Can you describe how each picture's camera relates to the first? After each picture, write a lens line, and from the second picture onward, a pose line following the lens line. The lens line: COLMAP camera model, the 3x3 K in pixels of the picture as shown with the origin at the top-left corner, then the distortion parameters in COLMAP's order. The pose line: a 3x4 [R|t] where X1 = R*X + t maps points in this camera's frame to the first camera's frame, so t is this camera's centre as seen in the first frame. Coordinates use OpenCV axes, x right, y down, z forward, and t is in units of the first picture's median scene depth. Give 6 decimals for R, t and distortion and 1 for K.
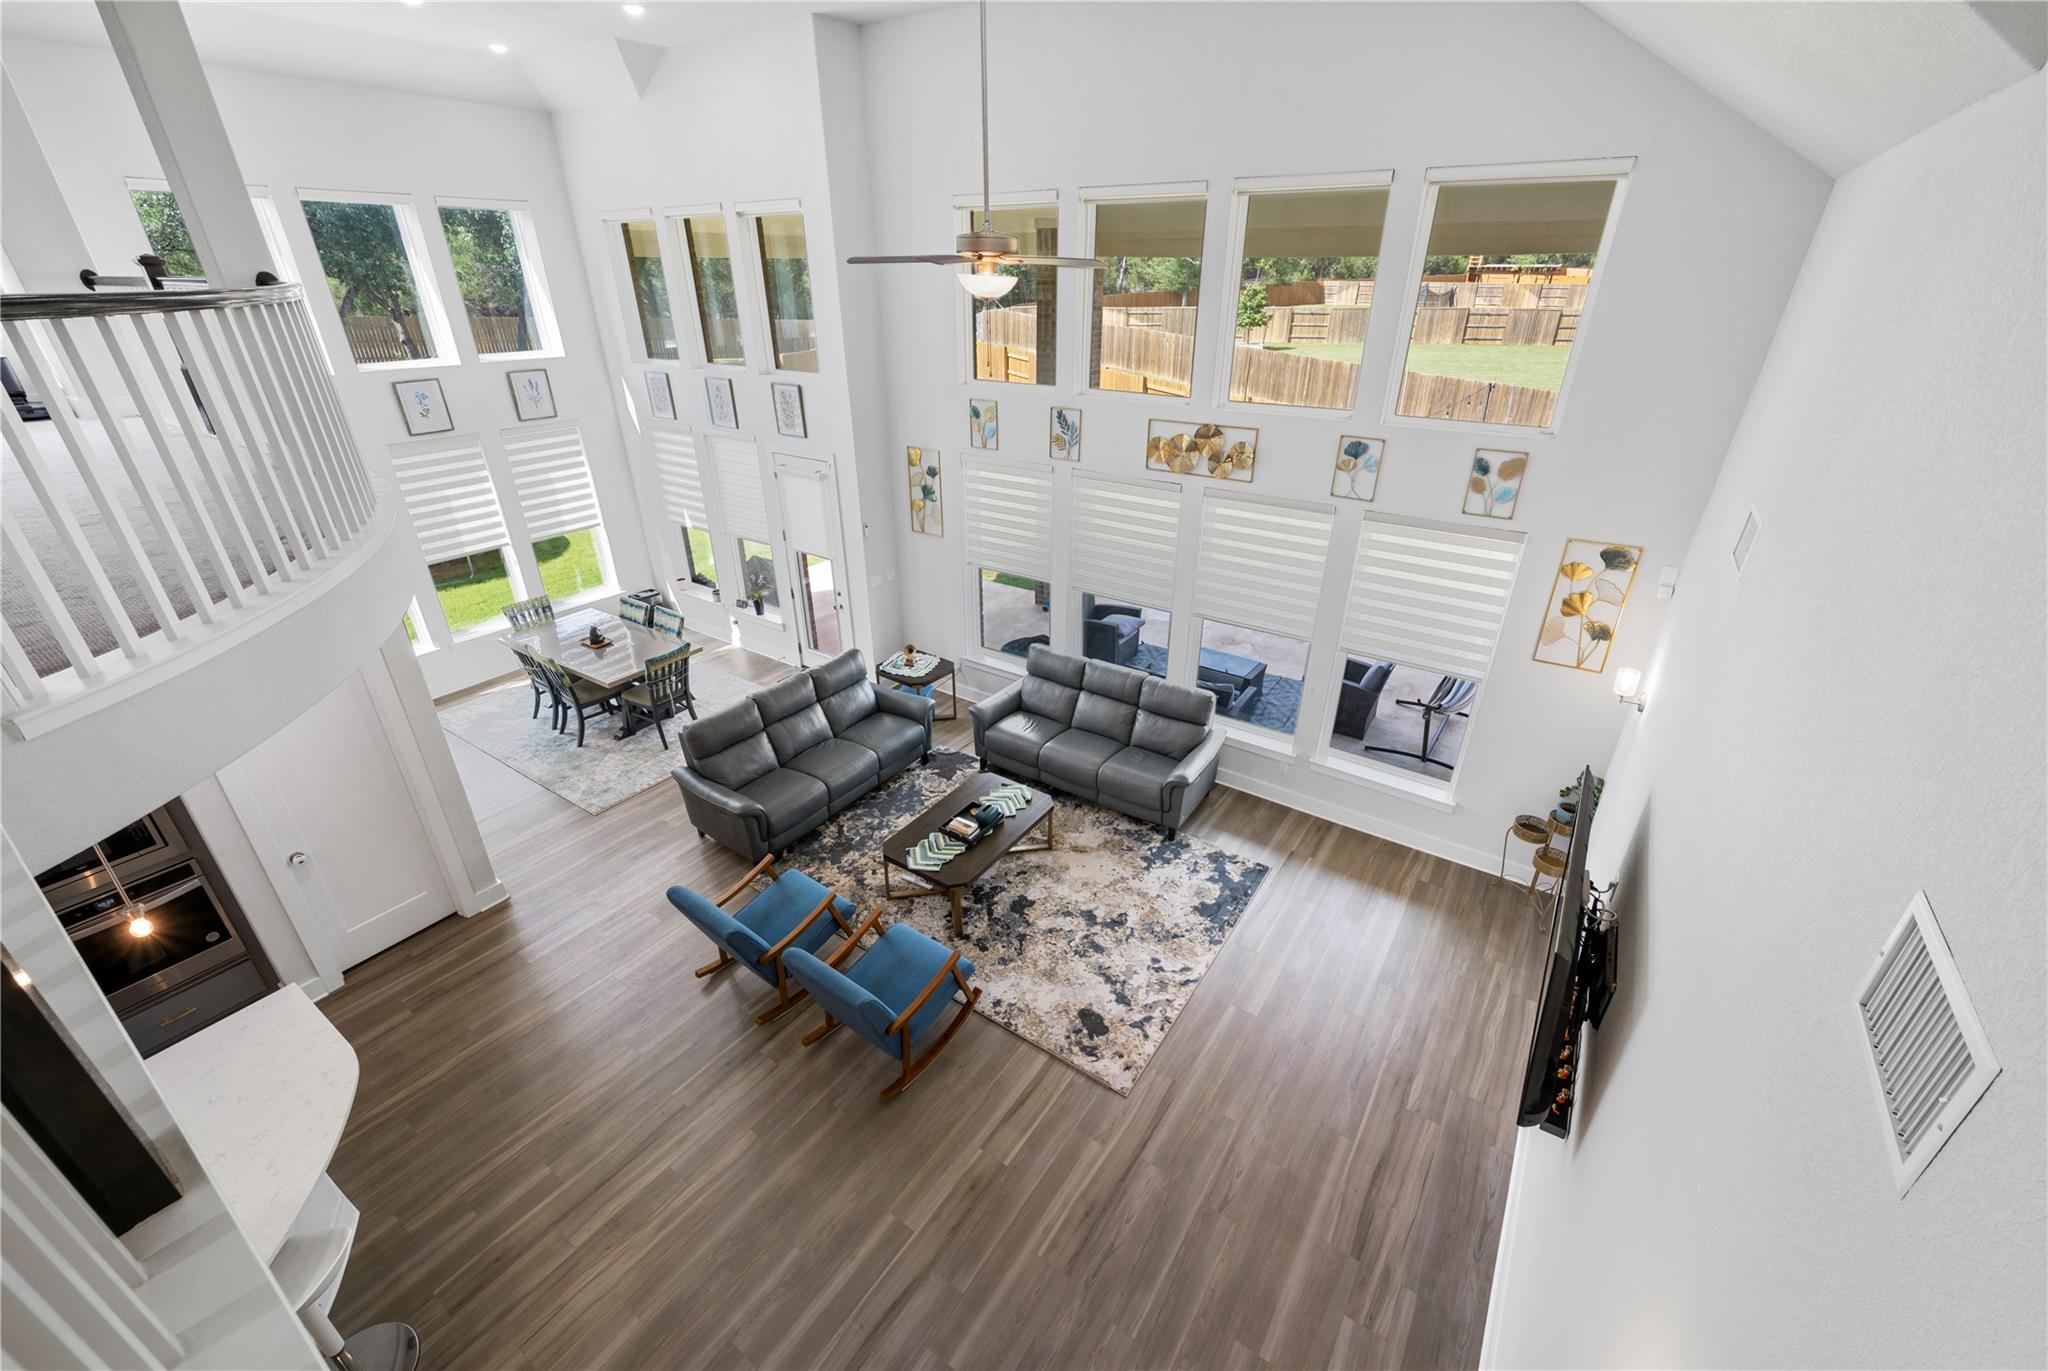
lens RADIAL K [[814.6, 0, 1043.7], [0, 814.6, 692.8], [0, 0, 1]] dist [0.001484, 0.000056]
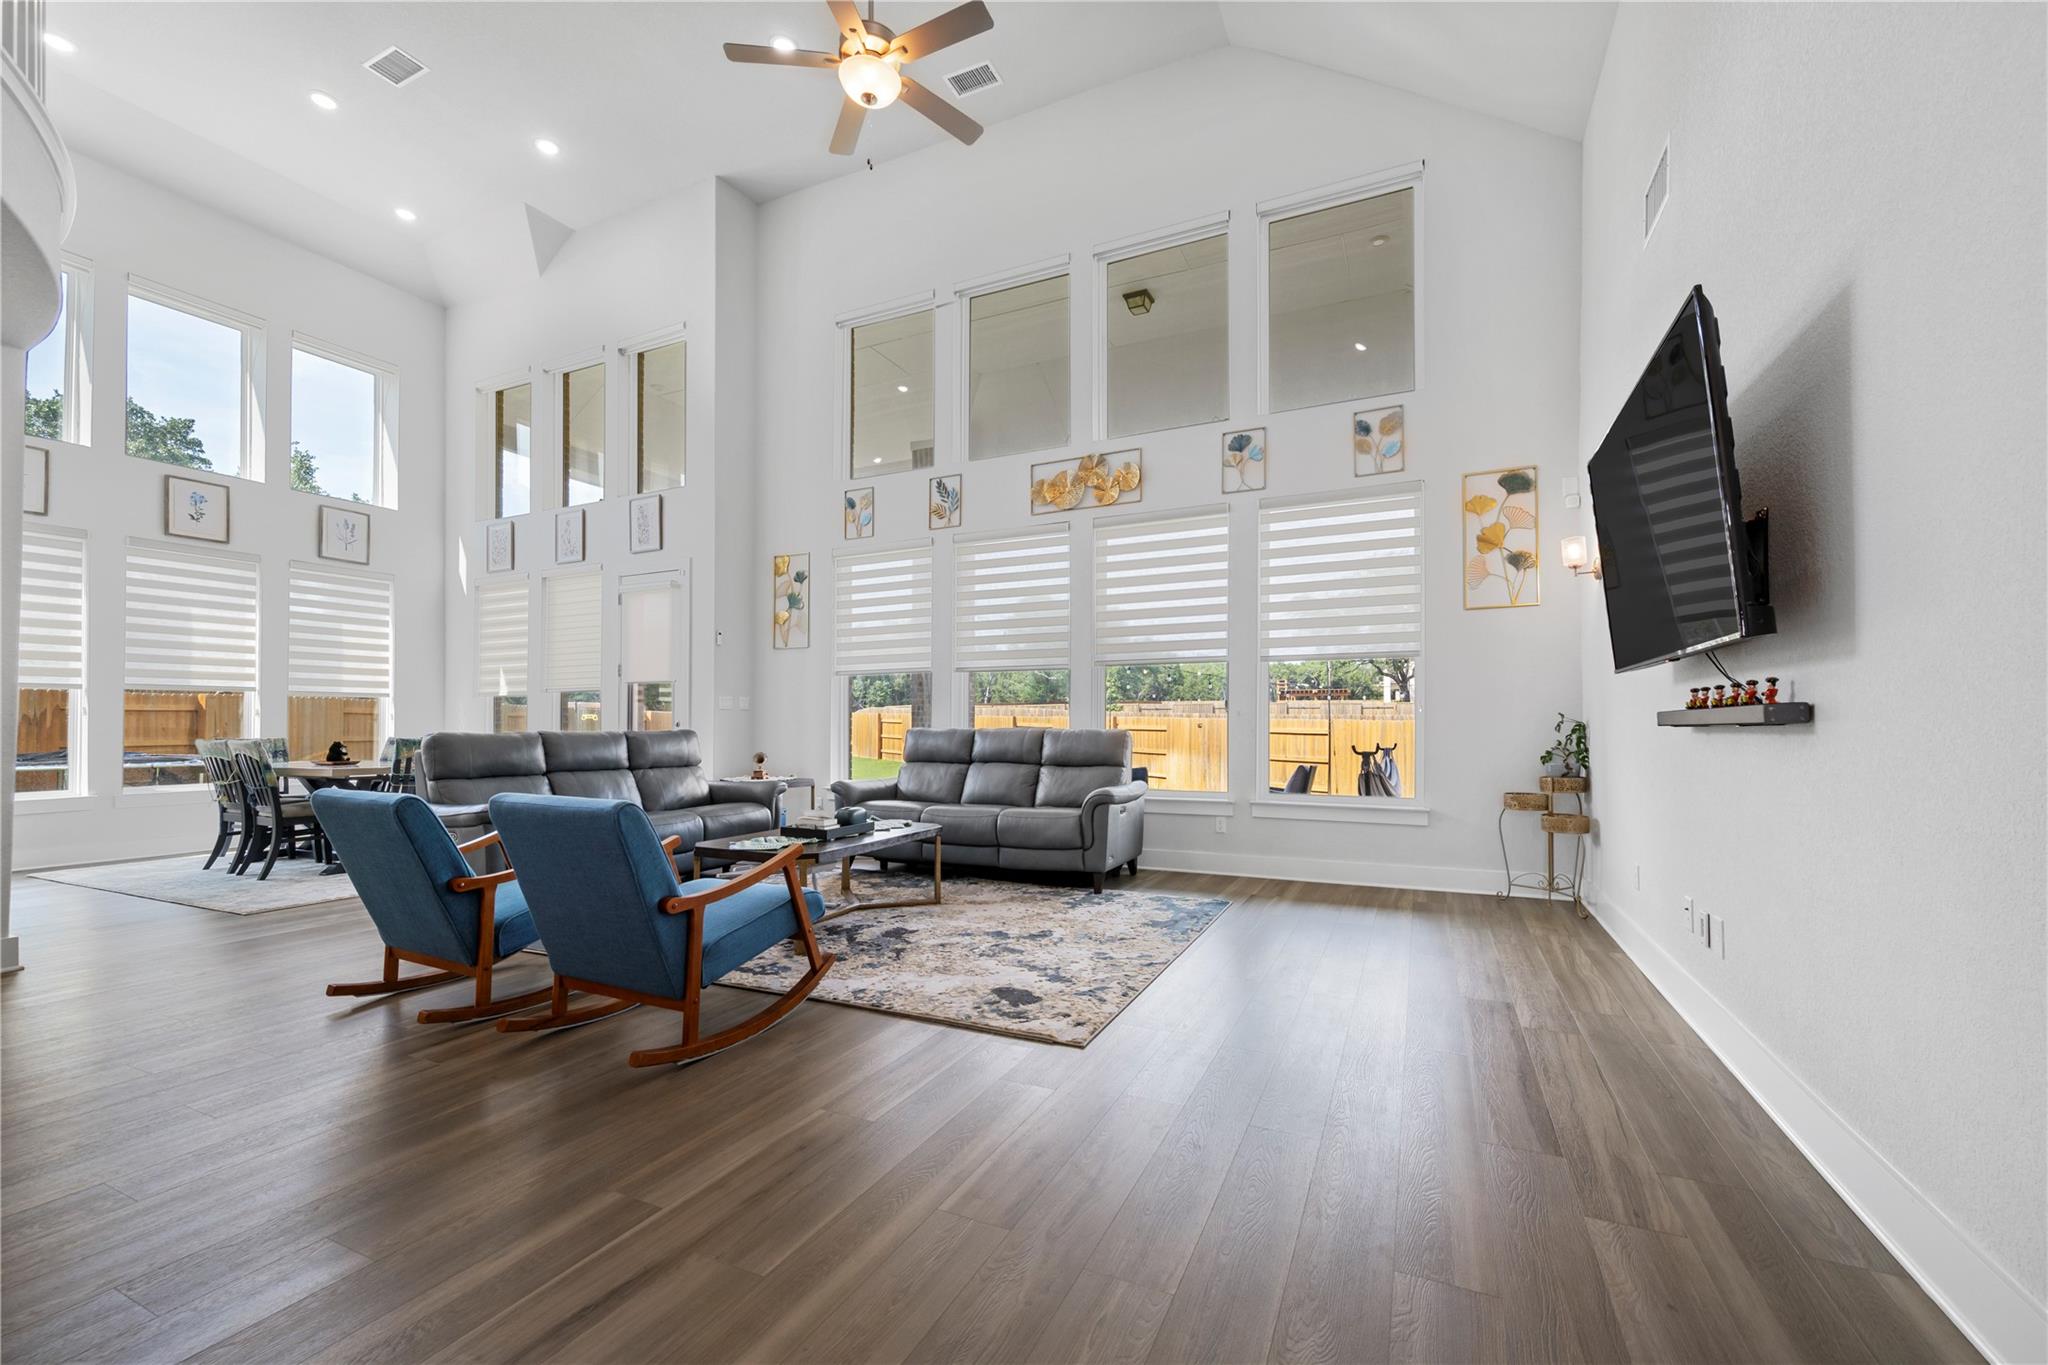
lens RADIAL K [[817.7, 0, 1045.5], [0, 817.7, 720.6], [0, 0, 1]] dist [-0.000711, -0.000141]
pose [[0.987442, -0.005801, 0.157877, -0.012001], [0.077853, 0.887427, -0.454326, 0.406215], [-0.137469, 0.460912, 0.876734, 0.282822]]
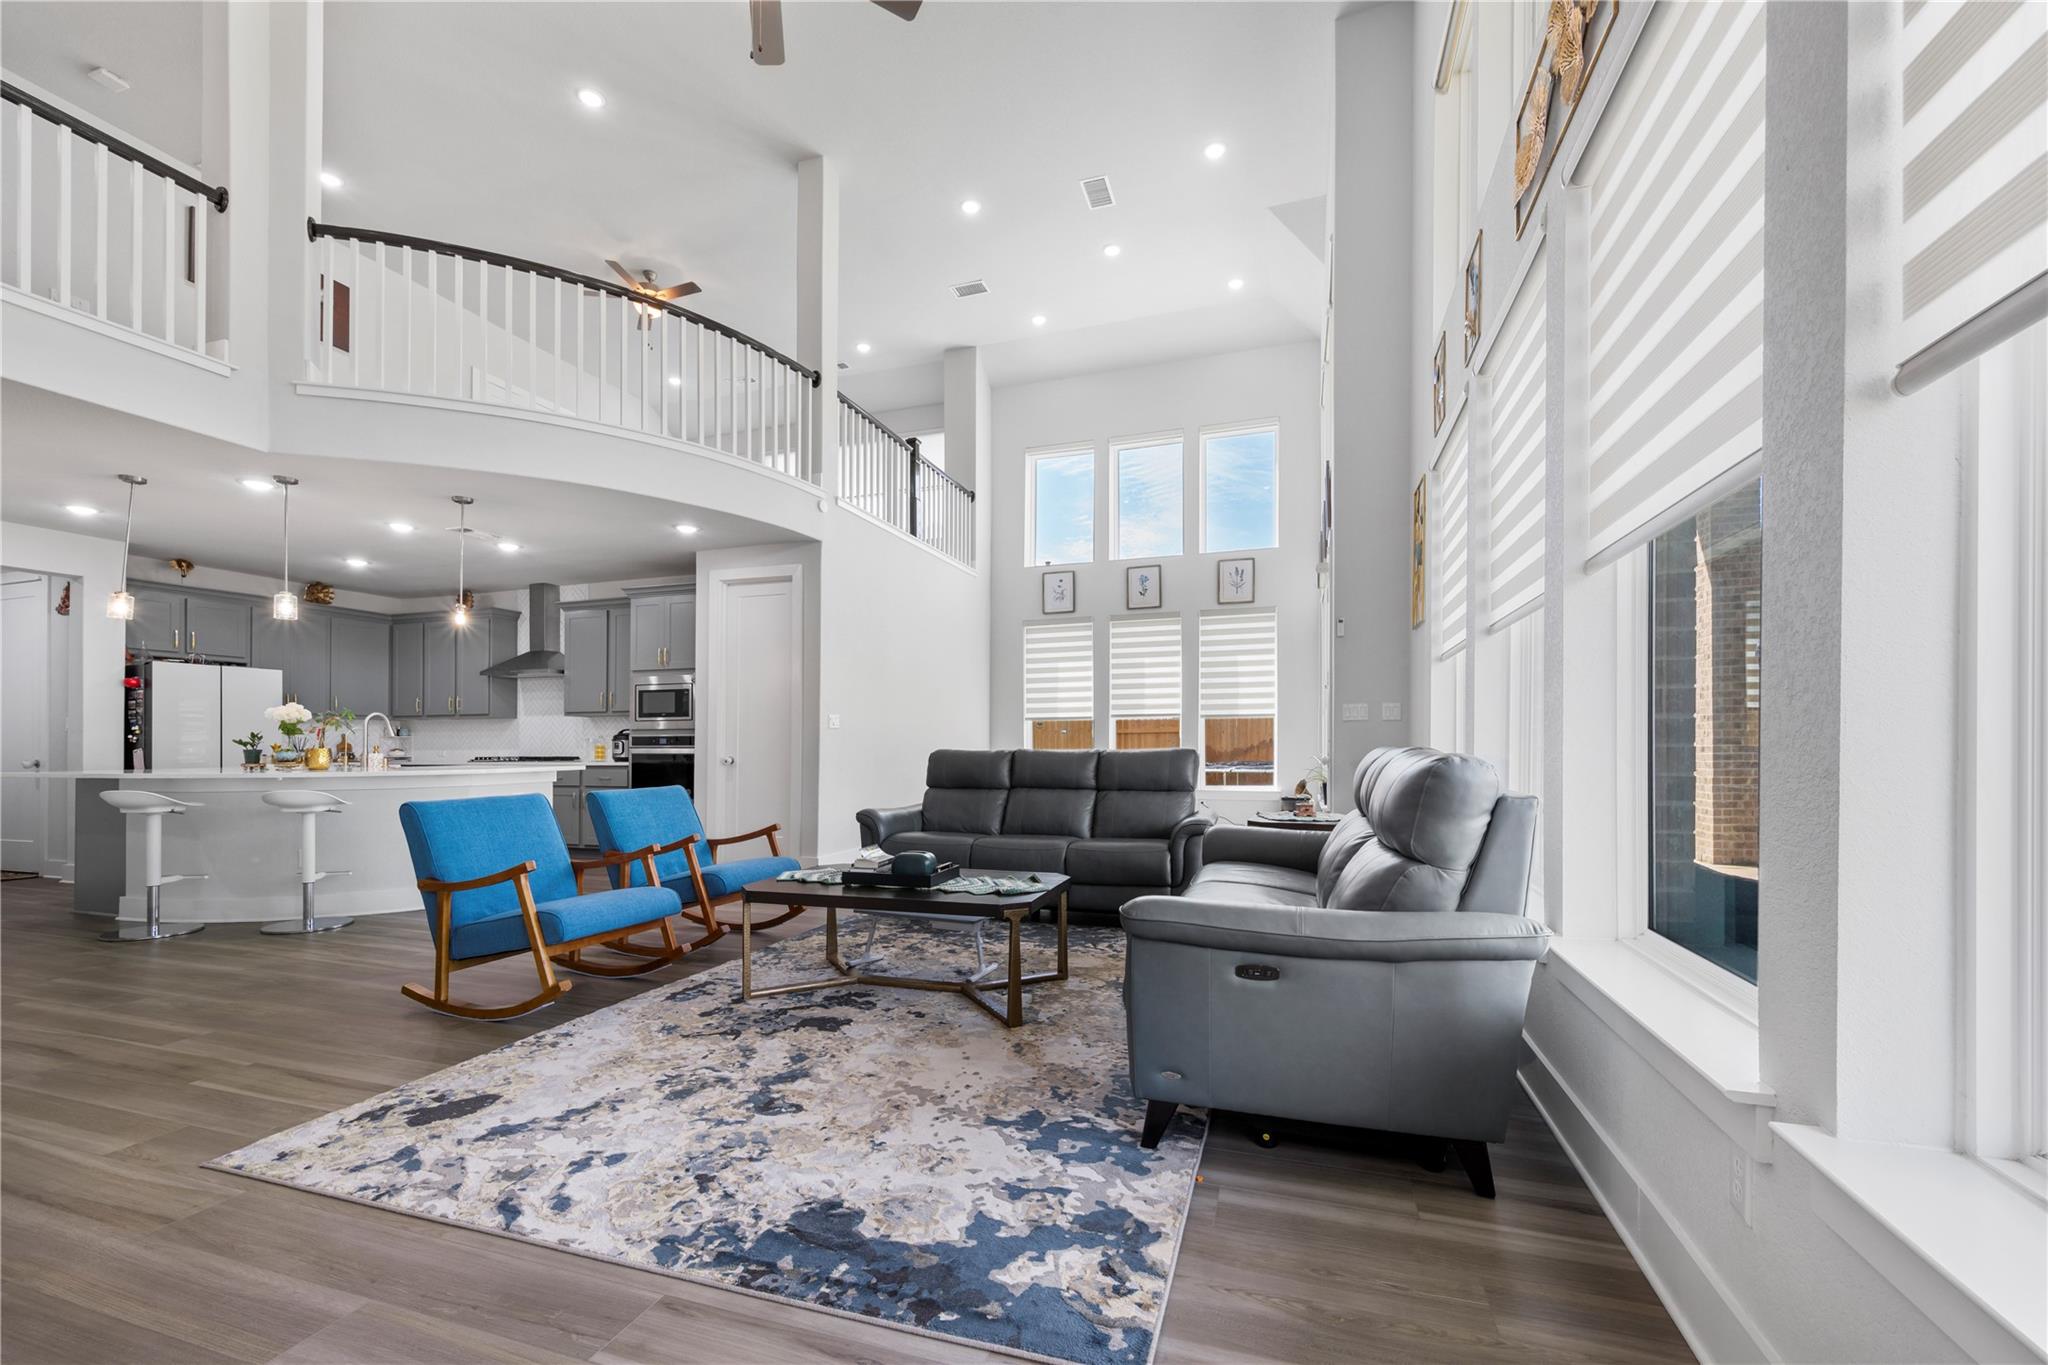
lens RADIAL K [[837.1, 0, 1027.7], [0, 837.1, 748.2], [0, 0, 1]] dist [0.002226, 0.000019]
pose [[0.268037, -0.000357, -0.963409, 0.493968], [-0.433895, 0.892795, -0.121048, 0.108478], [0.860169, 0.450464, 0.239147, 0.866702]]
